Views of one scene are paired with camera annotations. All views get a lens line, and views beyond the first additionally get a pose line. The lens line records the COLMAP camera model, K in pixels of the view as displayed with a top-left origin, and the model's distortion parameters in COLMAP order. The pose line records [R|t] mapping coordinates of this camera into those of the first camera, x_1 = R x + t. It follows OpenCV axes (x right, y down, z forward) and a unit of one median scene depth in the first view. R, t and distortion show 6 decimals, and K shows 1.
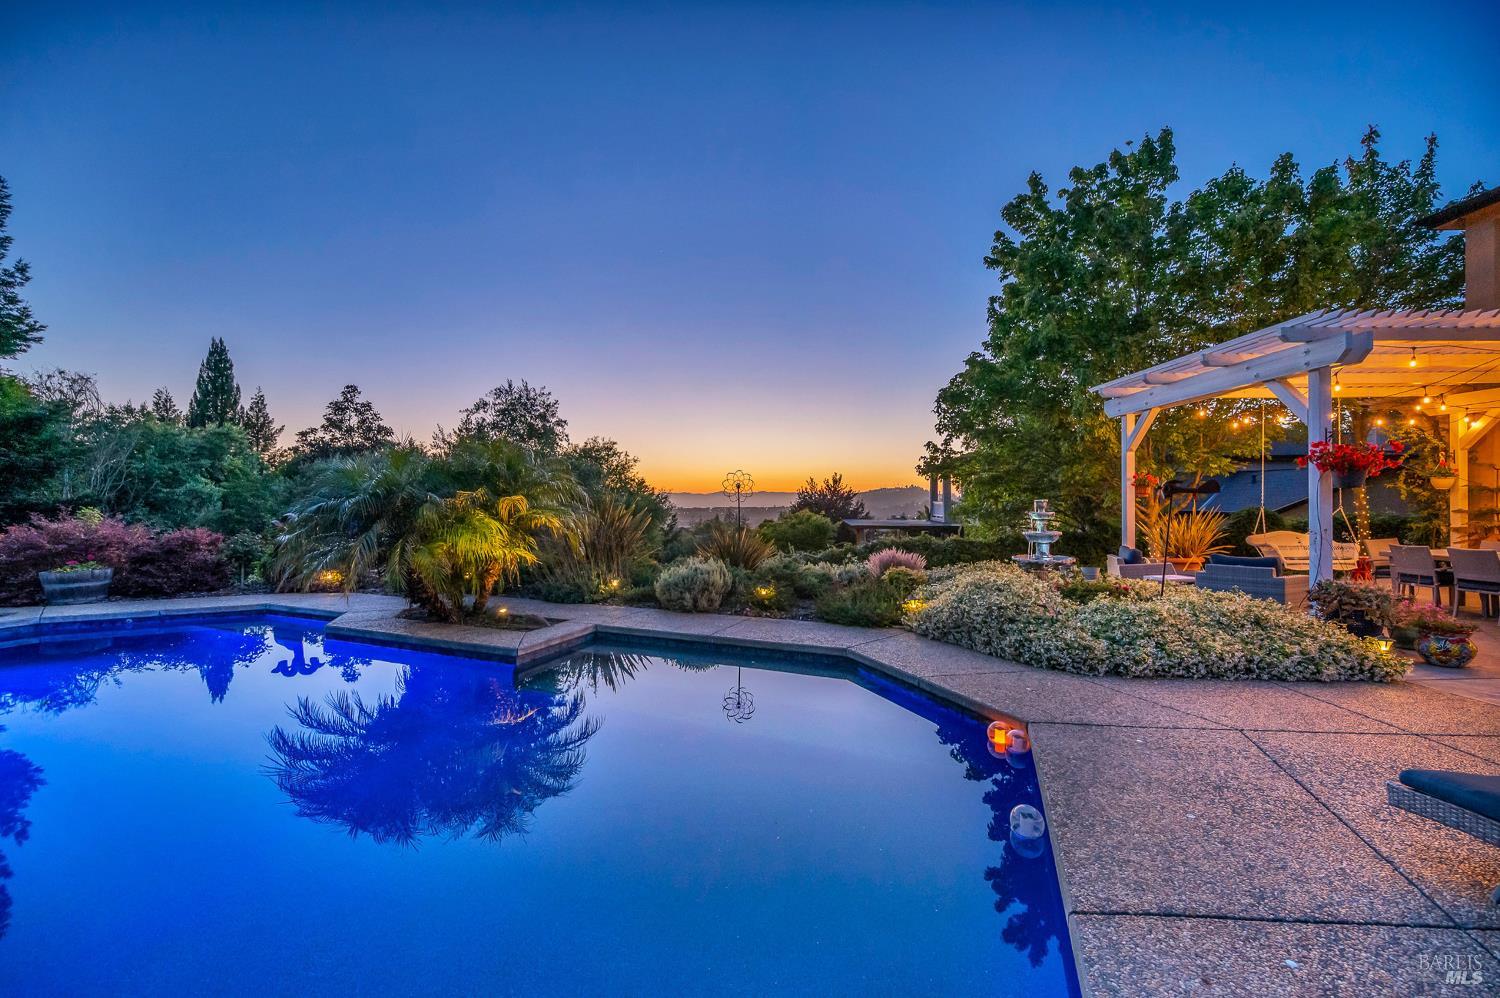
lens RADIAL K [[591.4, 0, 750.0], [0, 591.4, 499.0], [0, 0, 1]] dist [-0.001066, -0.000125]
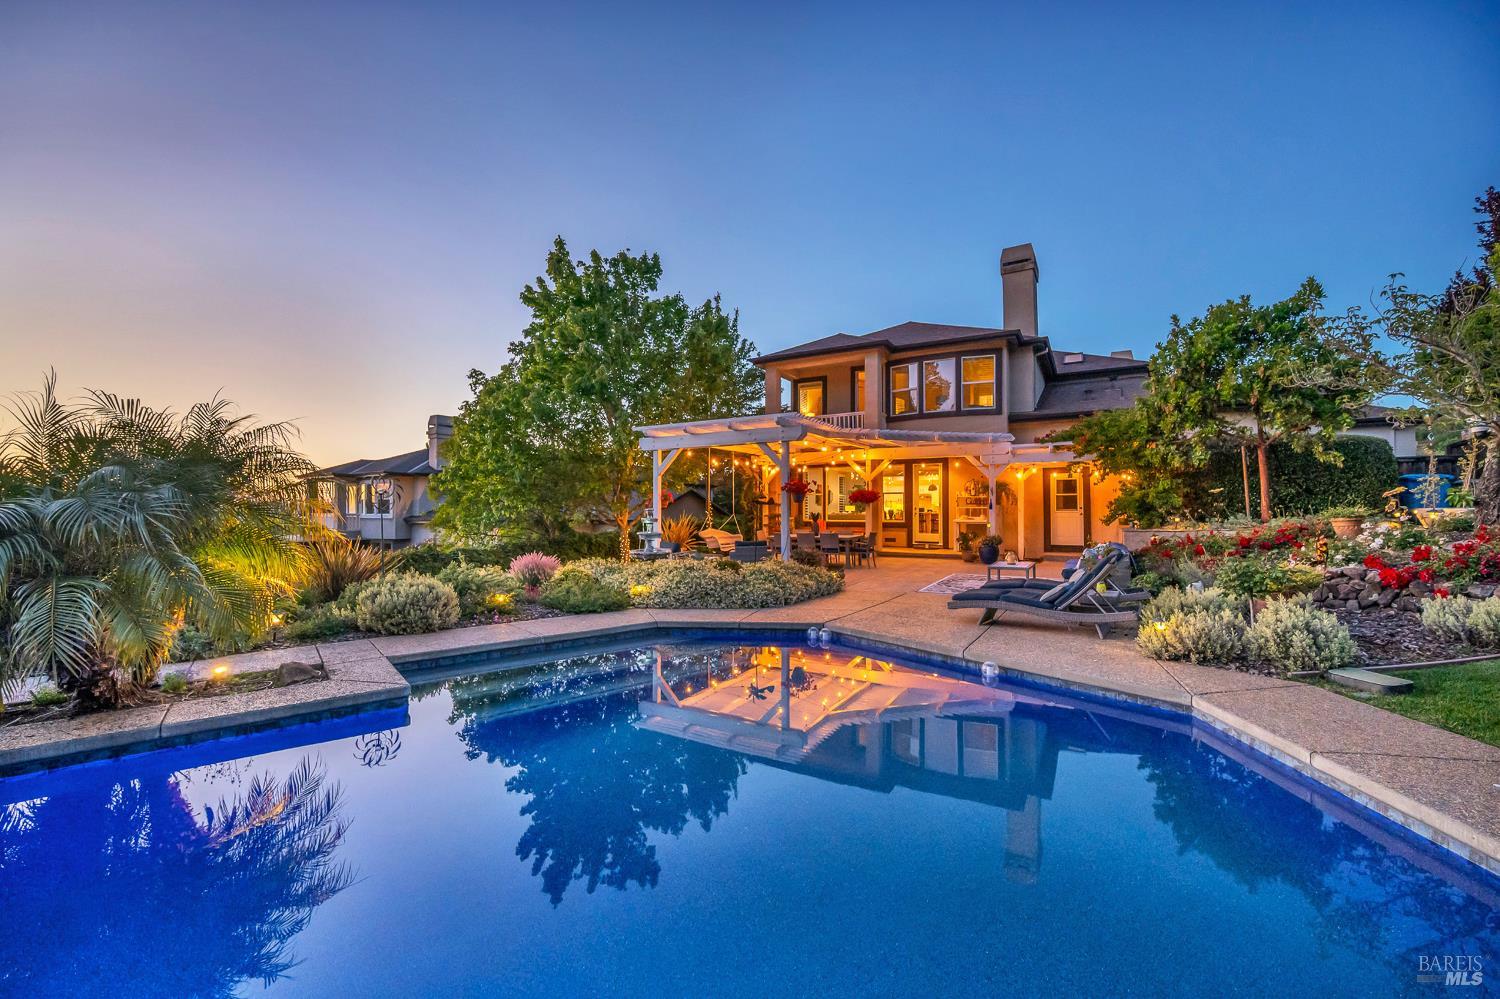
lens RADIAL K [[601.0, 0, 746.2], [0, 601.0, 504.8], [0, 0, 1]] dist [-0.000034, 0.000096]
pose [[0.481030, 0.009815, 0.876649, -0.437292], [0.001559, 0.999926, -0.012050, 0.006538], [-0.876703, 0.007163, 0.480980, 0.092967]]
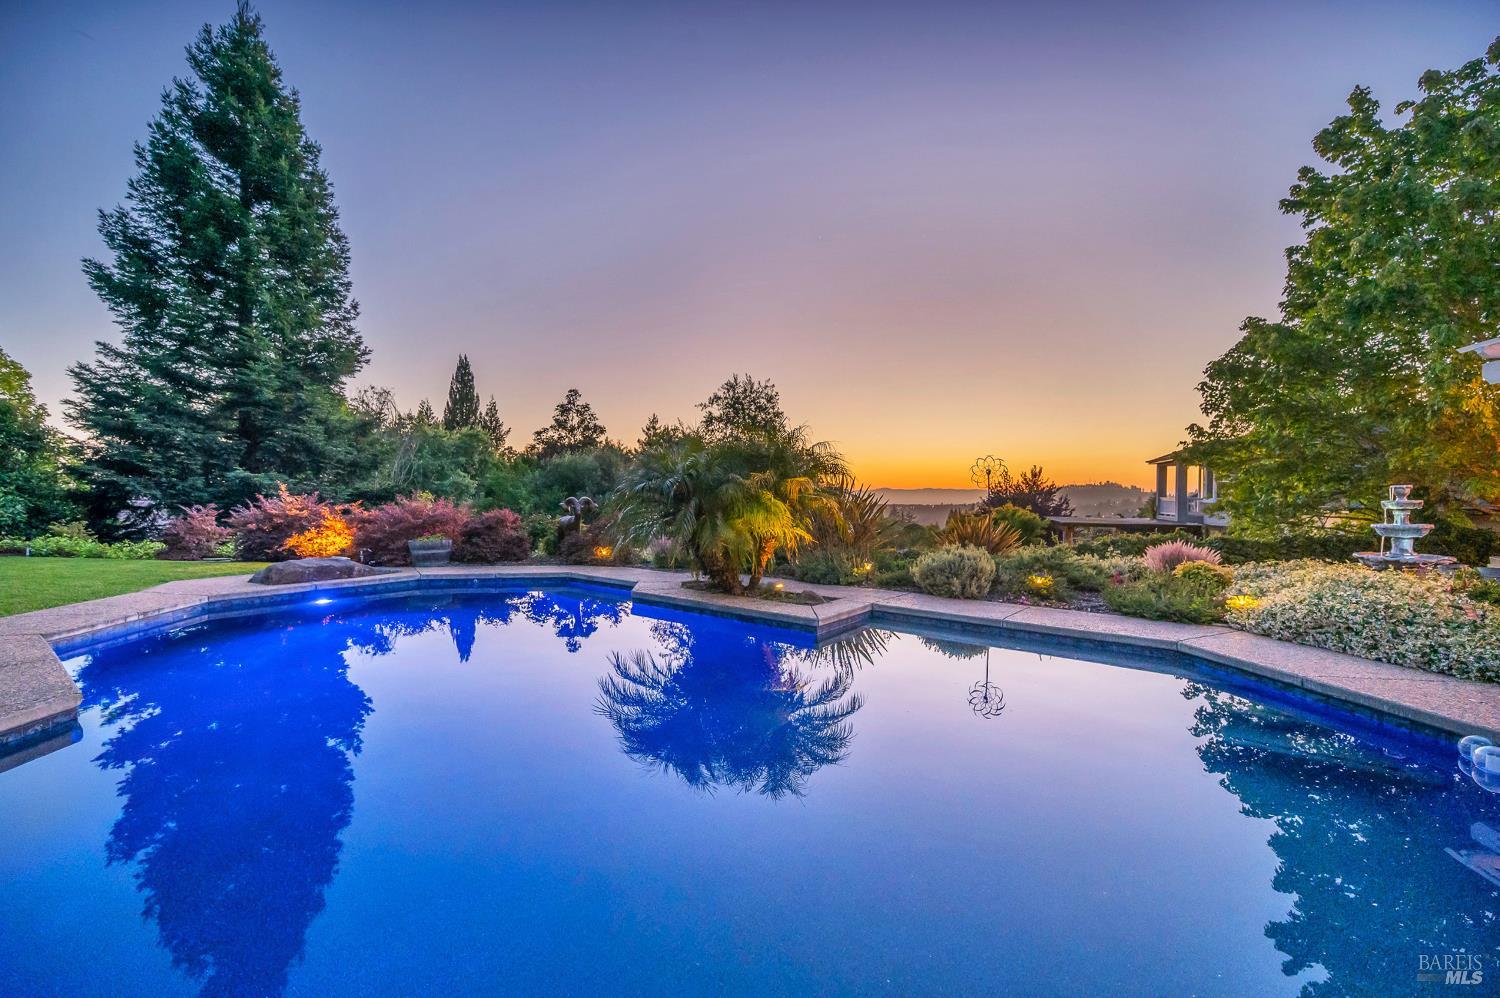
lens RADIAL K [[601.0, 0, 746.2], [0, 601.0, 504.3], [0, 0, 1]] dist [-0.000034, 0.000096]
pose [[0.962438, 0.011092, -0.271276, -0.109379], [-0.006995, 0.999846, 0.016067, 0.014408], [0.271413, -0.013565, 0.962367, -0.035086]]
